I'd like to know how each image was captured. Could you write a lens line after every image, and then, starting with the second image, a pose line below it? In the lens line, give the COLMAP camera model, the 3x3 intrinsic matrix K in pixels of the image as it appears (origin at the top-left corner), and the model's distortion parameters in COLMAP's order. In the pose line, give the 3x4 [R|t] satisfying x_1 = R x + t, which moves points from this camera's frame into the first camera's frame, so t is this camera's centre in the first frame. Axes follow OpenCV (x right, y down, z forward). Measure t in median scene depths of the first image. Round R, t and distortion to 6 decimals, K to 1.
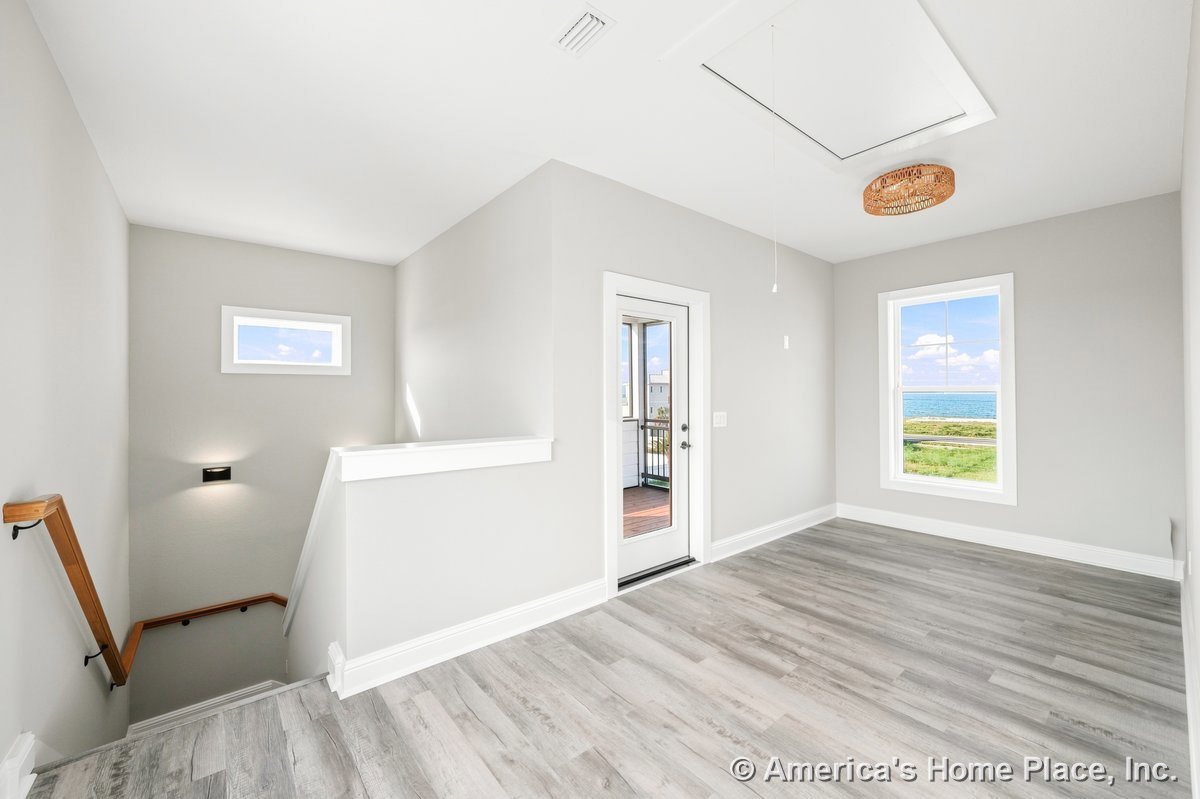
lens RADIAL K [[467.8, 0, 597.3], [0, 467.8, 395.5], [0, 0, 1]] dist [-0.003161, 0.000552]
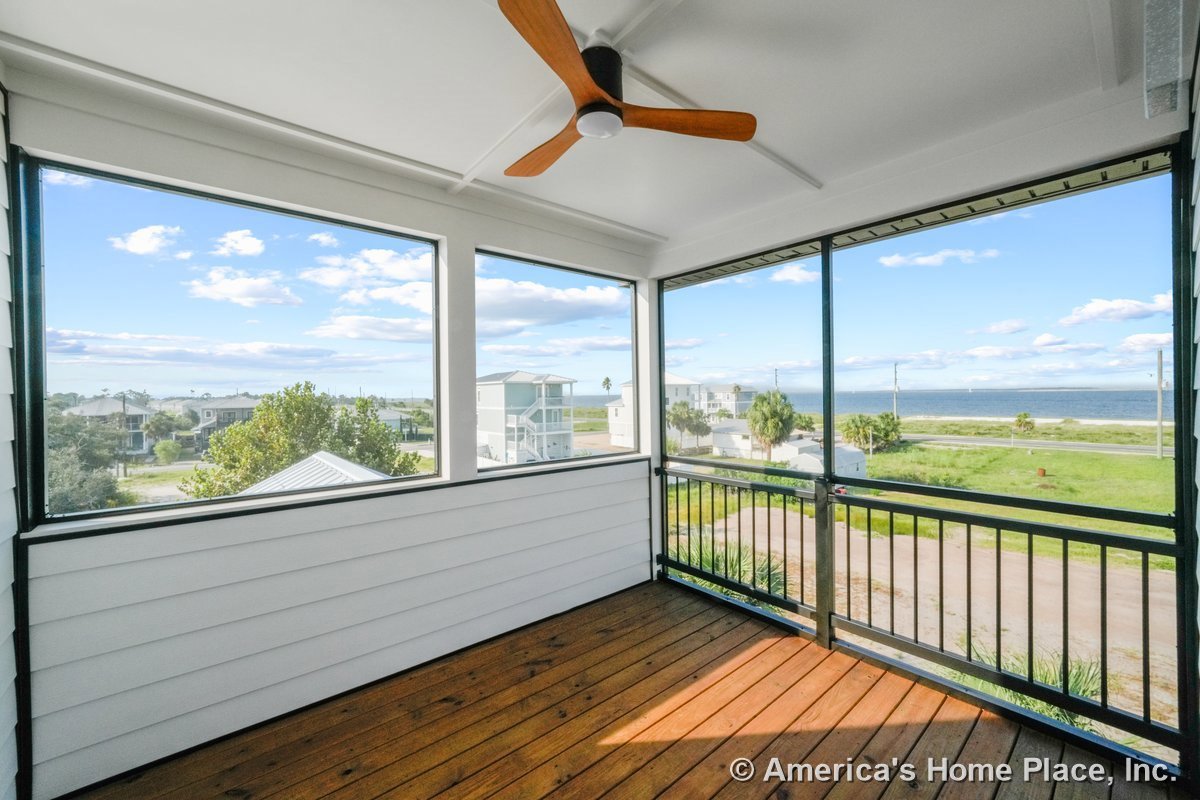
lens RADIAL K [[467.8, 0, 598.4], [0, 467.8, 401.2], [0, 0, 1]] dist [-0.003161, 0.000552]
pose [[0.999973, -0.005124, 0.005301, 0.025839], [0.005068, 0.999932, 0.010467, -0.020218], [-0.005354, -0.010440, 0.999931, 0.475666]]
